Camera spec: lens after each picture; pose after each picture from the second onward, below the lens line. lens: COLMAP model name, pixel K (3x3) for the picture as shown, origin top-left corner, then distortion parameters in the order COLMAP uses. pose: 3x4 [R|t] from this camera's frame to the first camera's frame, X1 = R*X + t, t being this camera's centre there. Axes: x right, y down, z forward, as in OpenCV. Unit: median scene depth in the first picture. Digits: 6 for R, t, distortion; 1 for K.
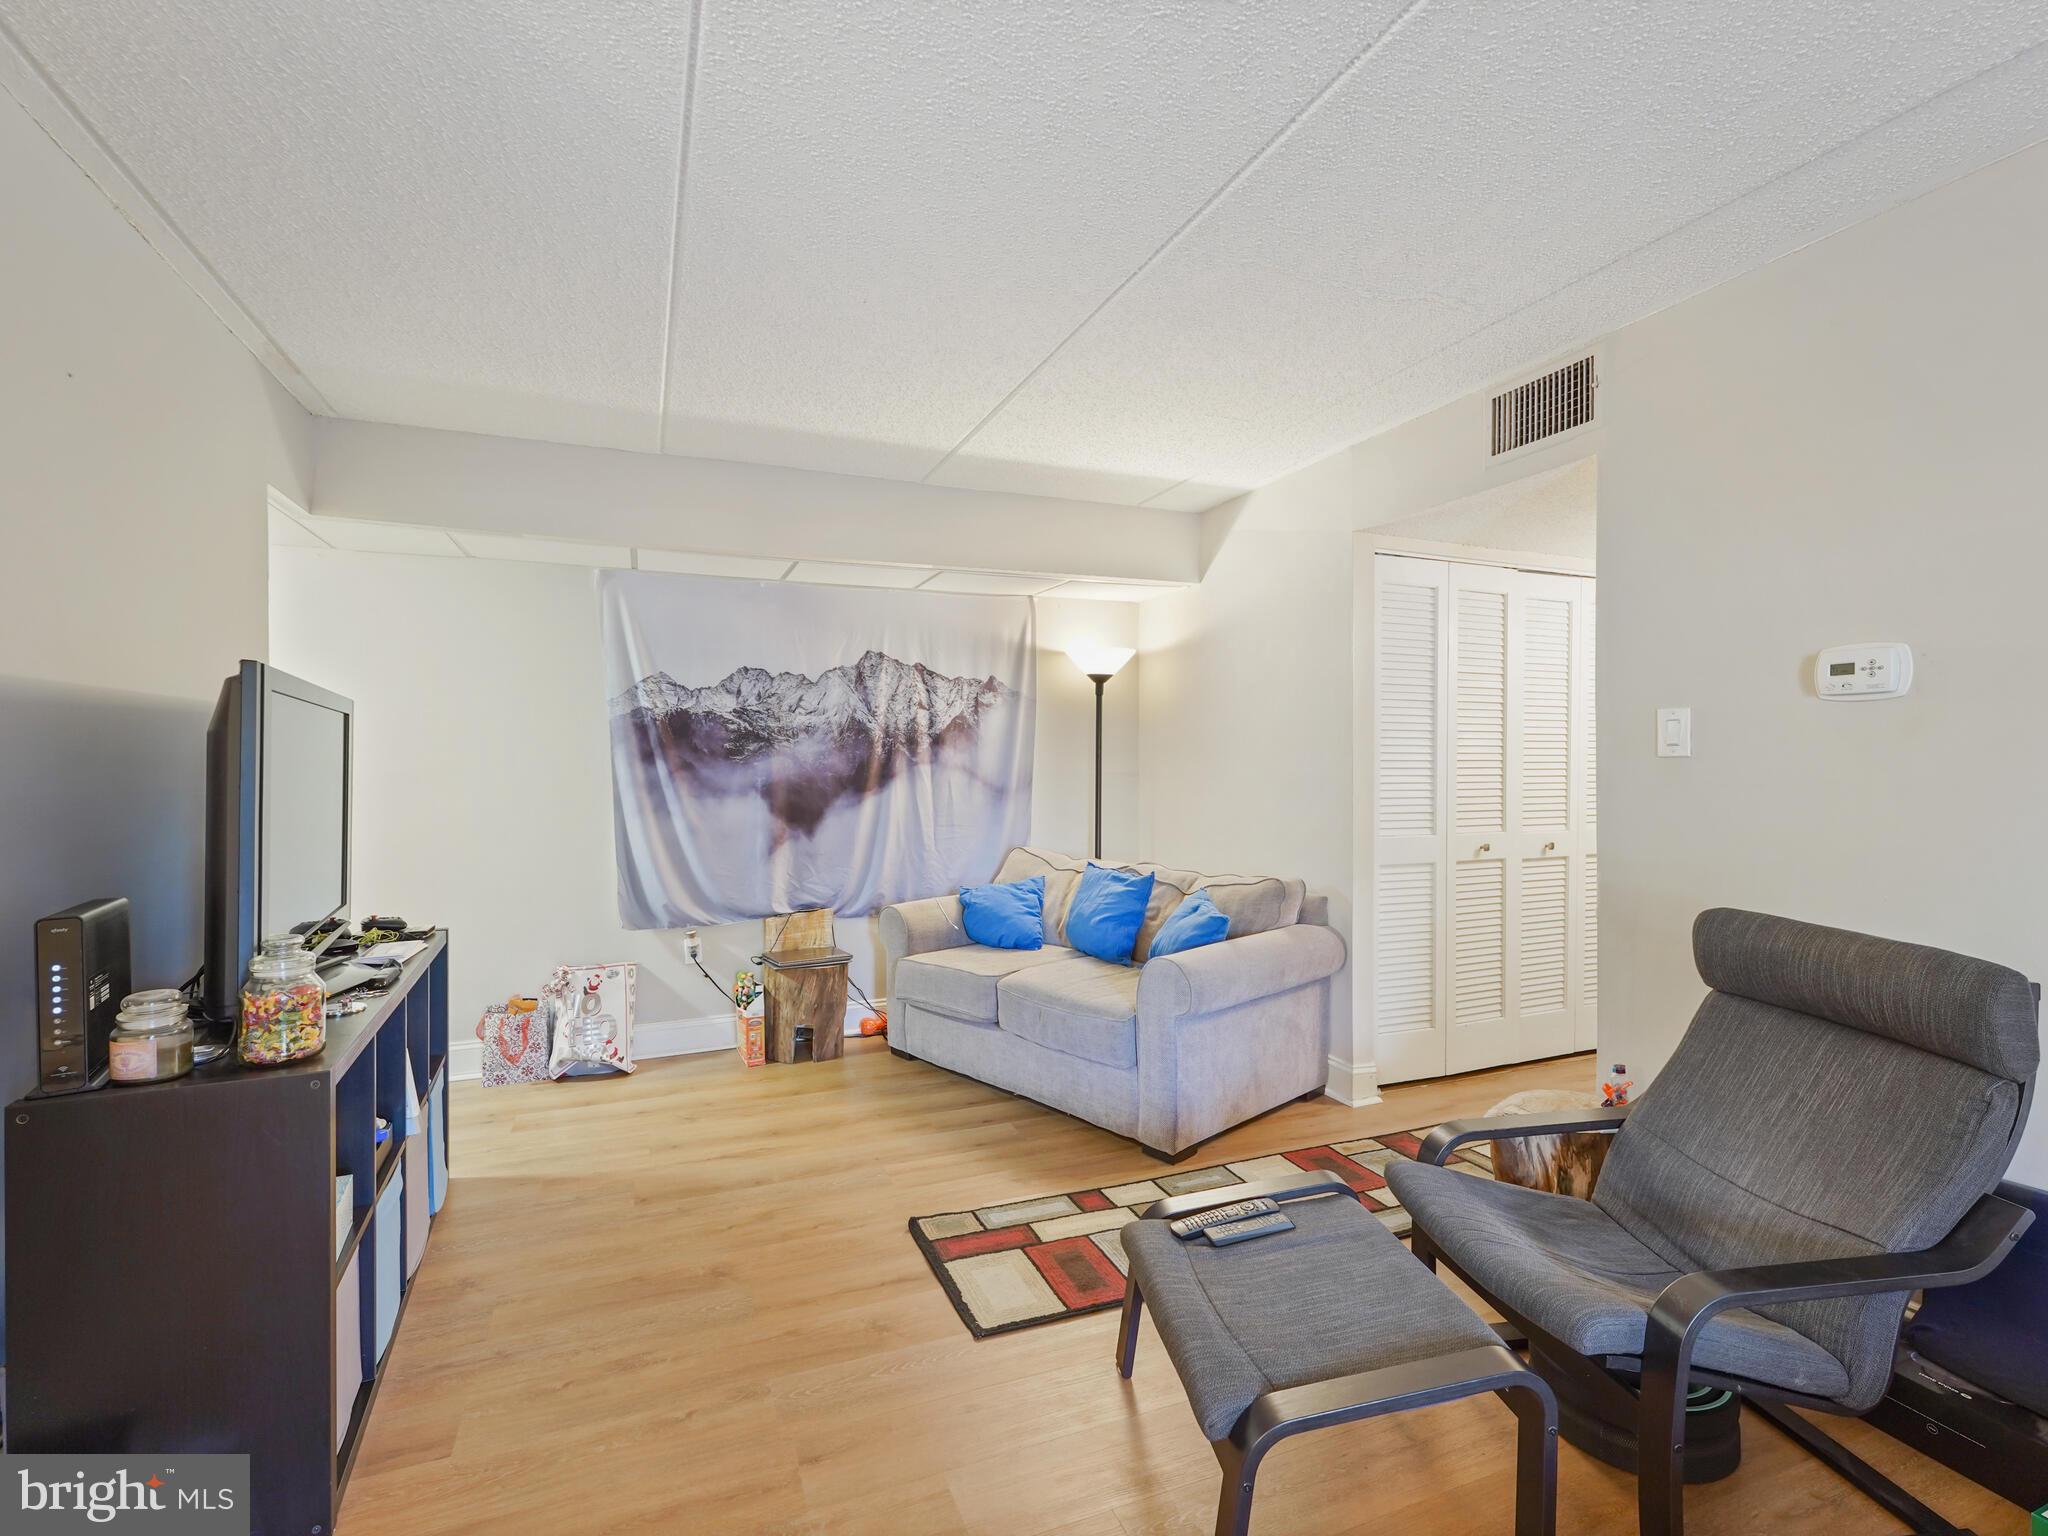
lens RADIAL K [[935.0, 0, 1016.4], [0, 935.0, 762.5], [0, 0, 1]] dist [0.000342, -0.000270]
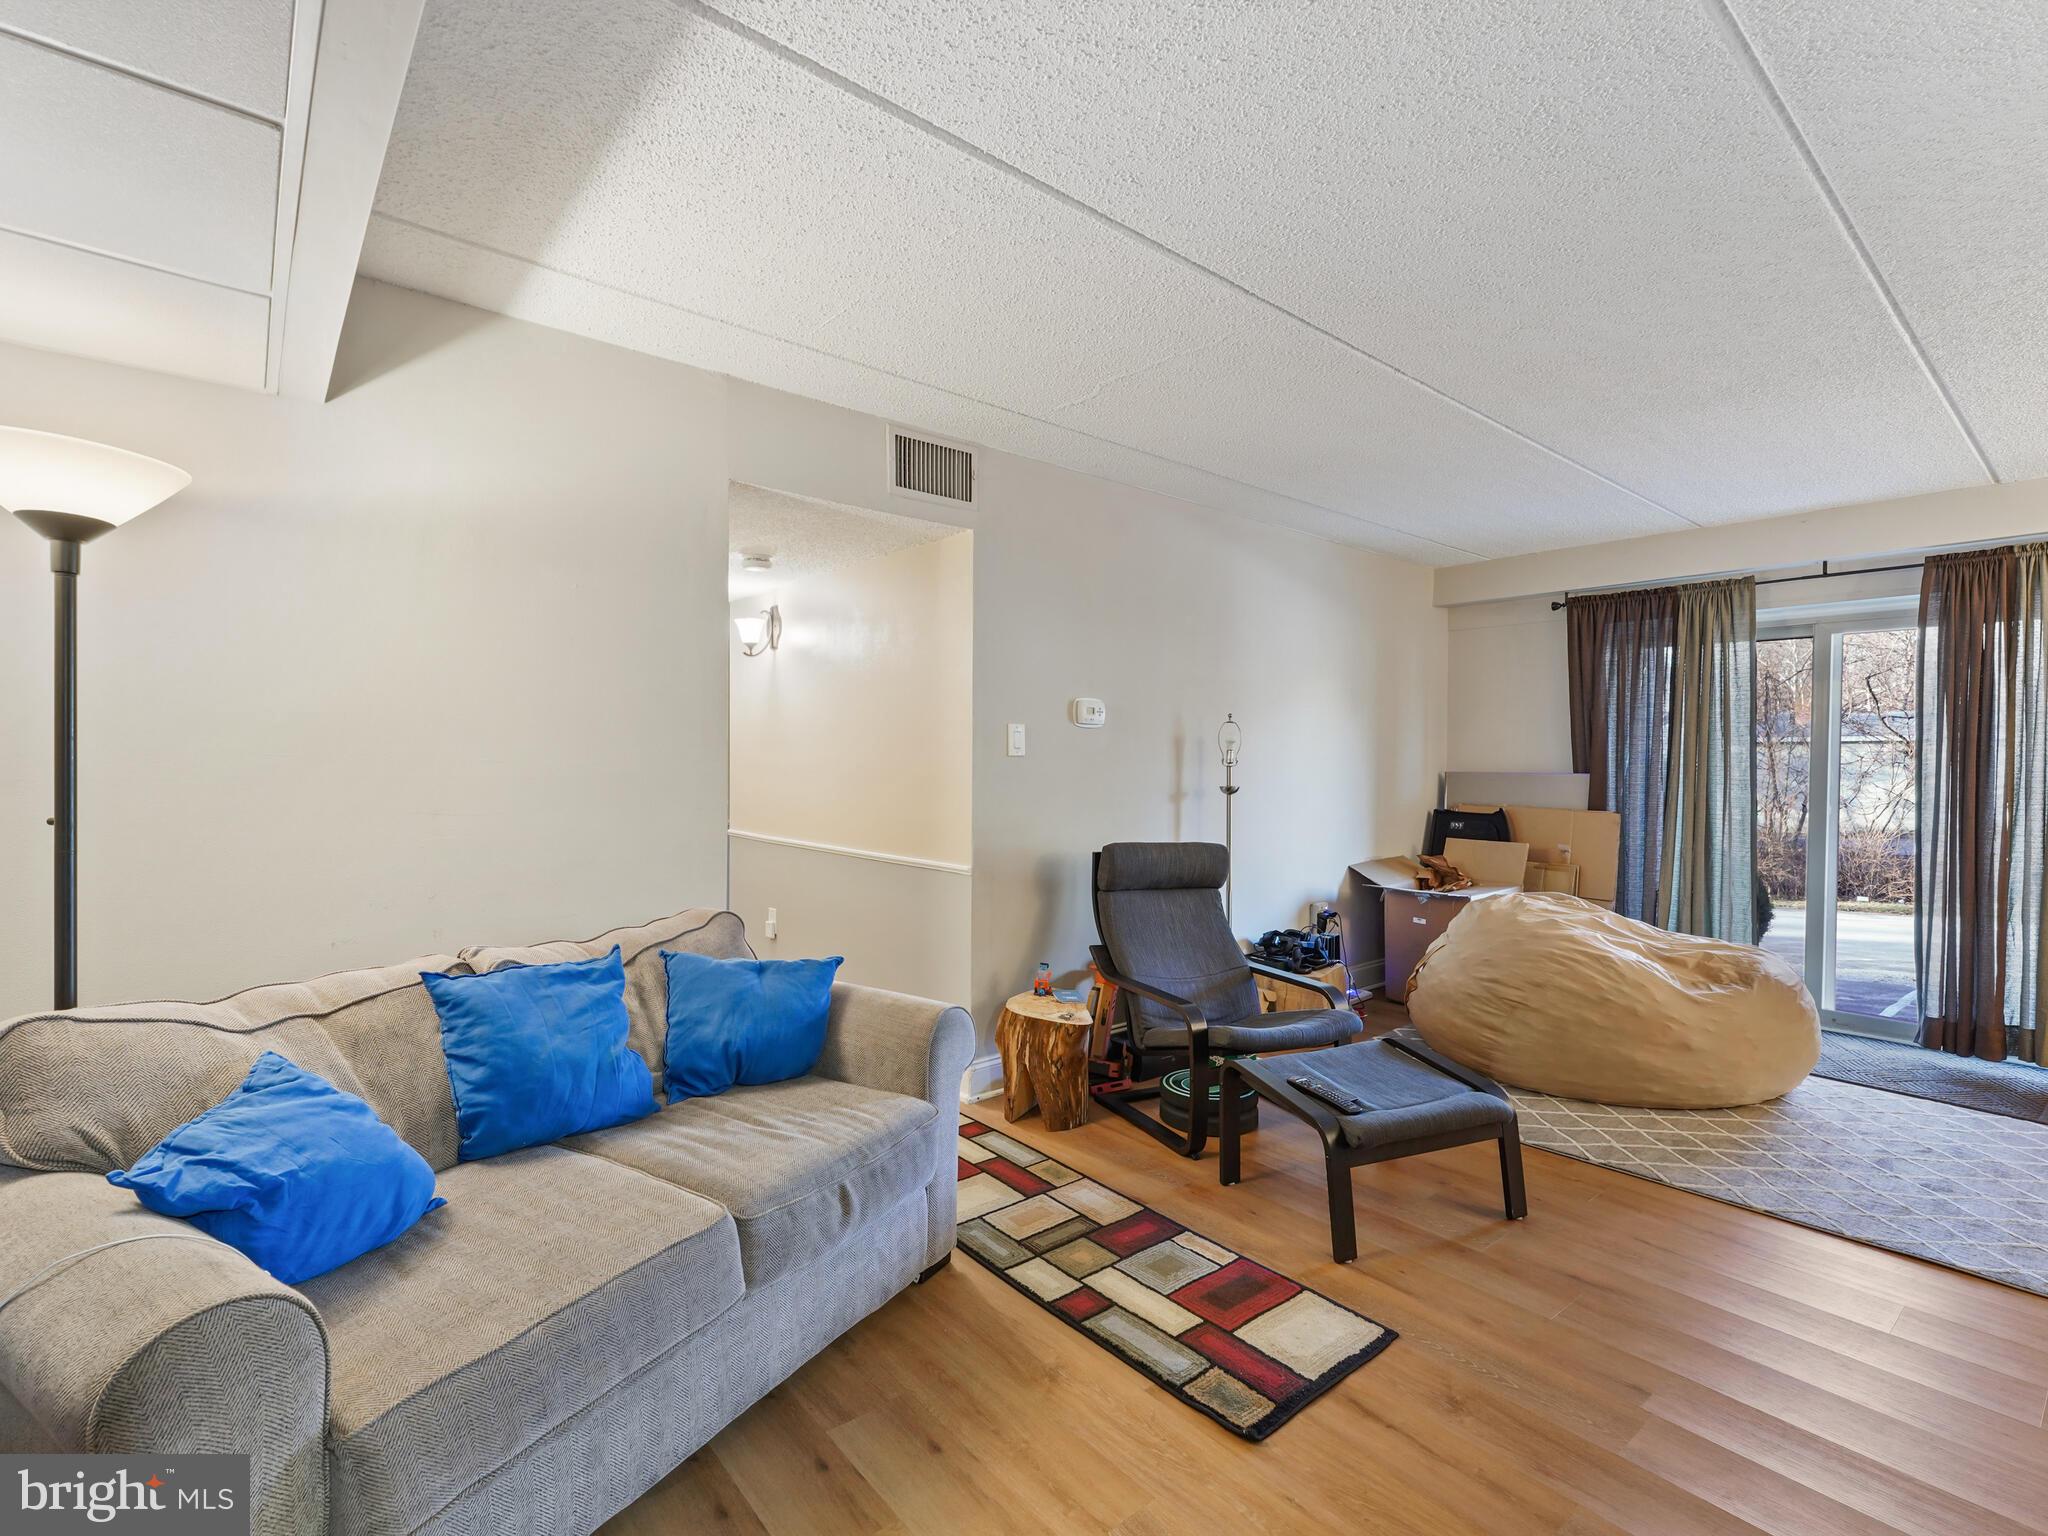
lens RADIAL K [[950.5, 0, 1022.4], [0, 950.5, 755.3], [0, 0, 1]] dist [0.001136, -0.000352]
pose [[-0.295027, 0.005931, 0.955471, -0.463855], [-0.005039, 0.999957, -0.007763, 0.002673], [-0.955476, -0.007105, -0.294984, 0.873297]]
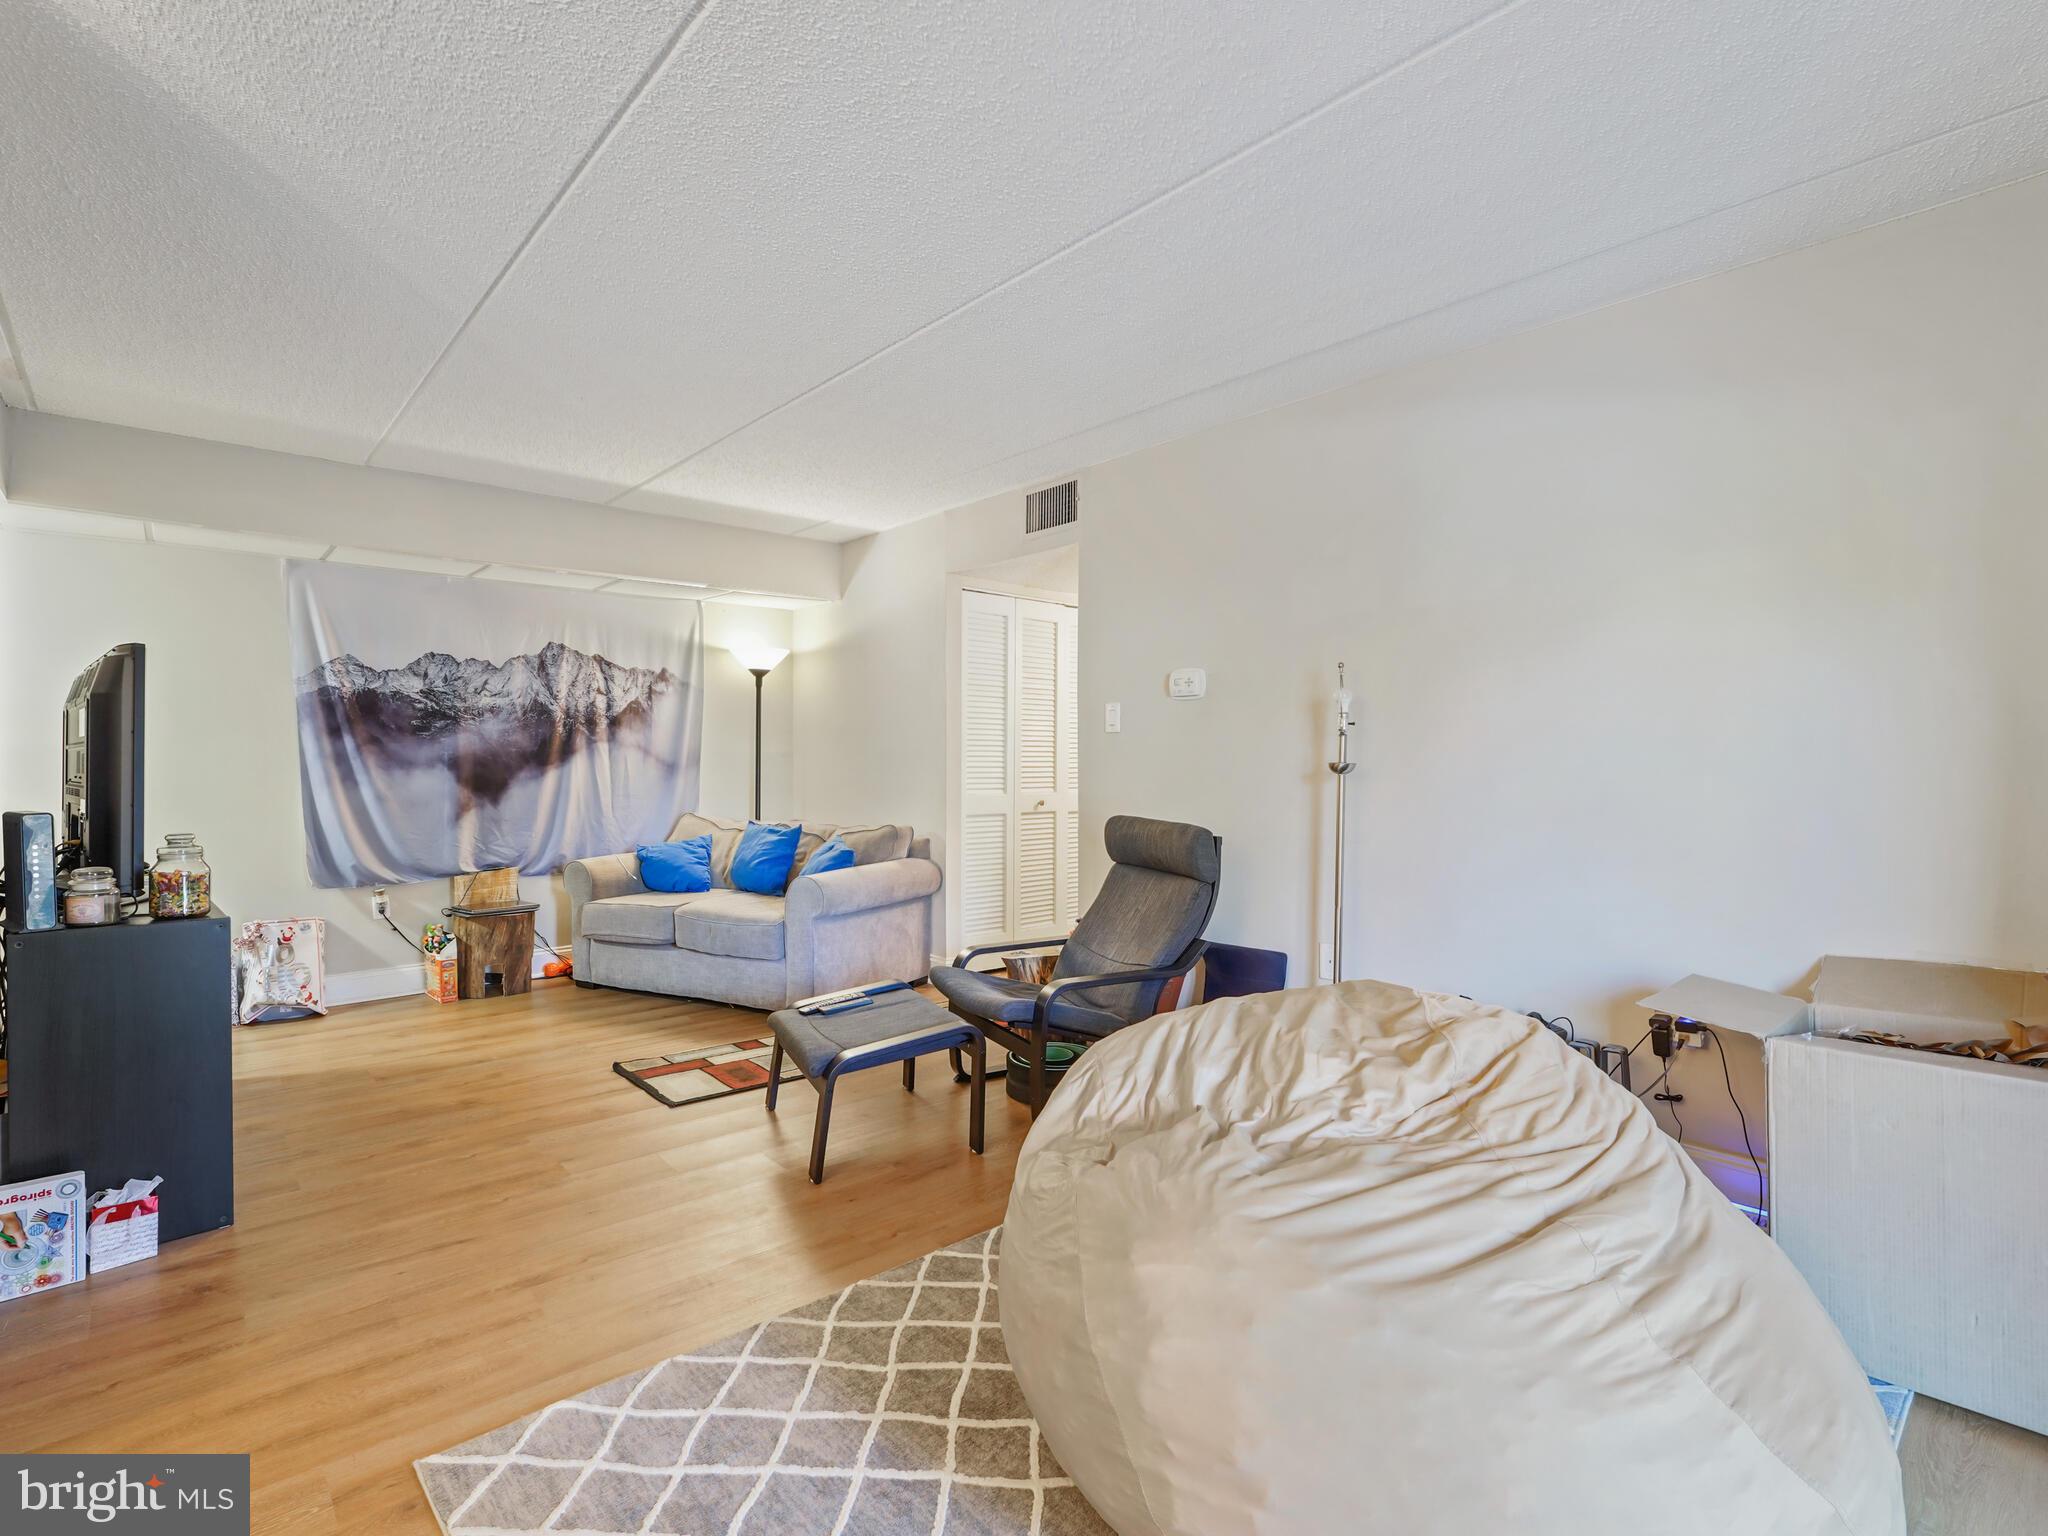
lens RADIAL K [[974.2, 0, 1026.1], [0, 974.2, 773.4], [0, 0, 1]] dist [-0.017782, -0.000415]
pose [[0.939268, -0.001901, 0.343178, -0.020905], [-0.002078, 0.999935, 0.011226, 0.028719], [-0.343177, -0.011257, 0.939203, -0.344444]]
